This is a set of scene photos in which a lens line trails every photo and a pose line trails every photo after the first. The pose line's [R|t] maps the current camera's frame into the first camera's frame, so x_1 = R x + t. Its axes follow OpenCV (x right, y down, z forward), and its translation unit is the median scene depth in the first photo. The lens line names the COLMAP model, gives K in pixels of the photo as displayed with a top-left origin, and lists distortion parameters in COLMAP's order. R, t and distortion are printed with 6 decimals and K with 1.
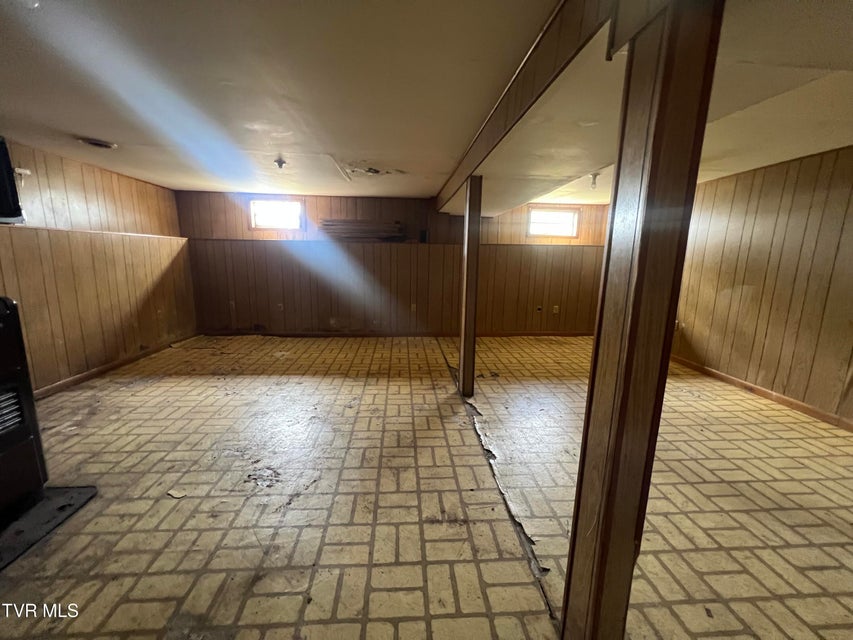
lens RADIAL K [[343.8, 0, 421.5], [0, 343.8, 322.0], [0, 0, 1]] dist [-0.000806, 0.000578]
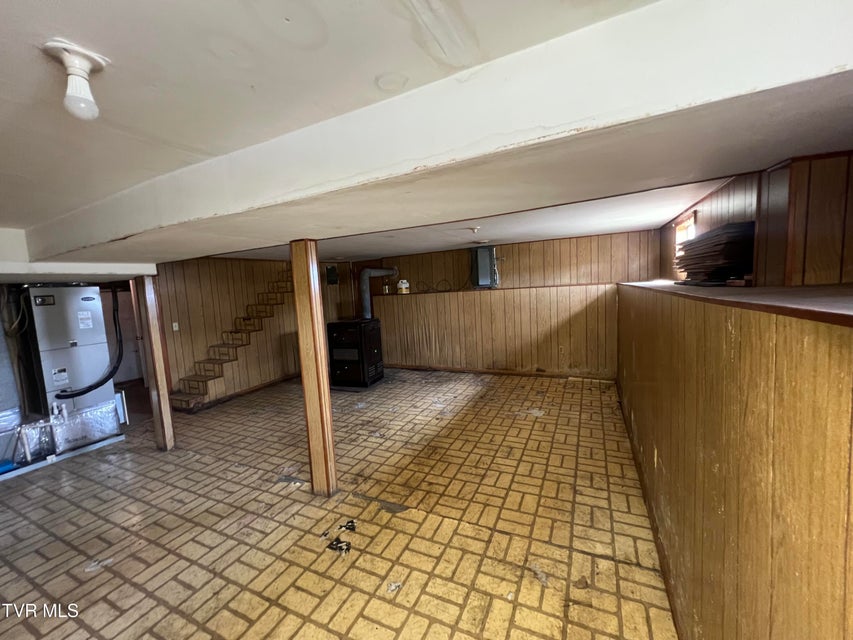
lens RADIAL K [[343.8, 0, 424.8], [0, 343.8, 317.0], [0, 0, 1]] dist [-0.000806, 0.000578]
pose [[-0.489549, 0.083821, -0.867938, 0.796207], [-0.122017, 0.978991, 0.163368, -0.422949], [0.863397, 0.185880, -0.469036, 1.753390]]
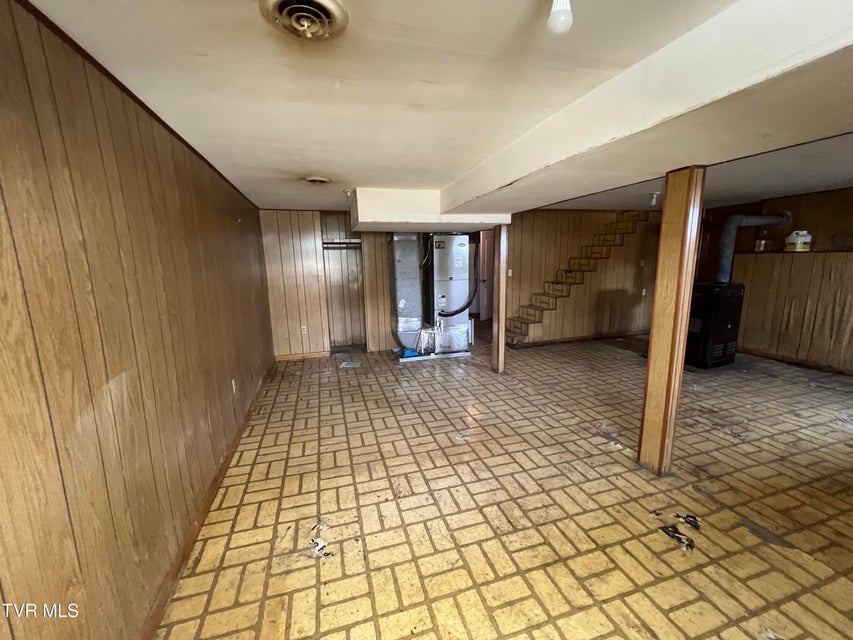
lens RADIAL K [[343.8, 0, 424.8], [0, 343.8, 317.2], [0, 0, 1]] dist [-0.000806, 0.000578]
pose [[-0.973467, 0.037296, -0.225767, 0.863055], [-0.044632, 0.936731, 0.347193, -0.370316], [0.224431, 0.348057, -0.910213, 1.668602]]
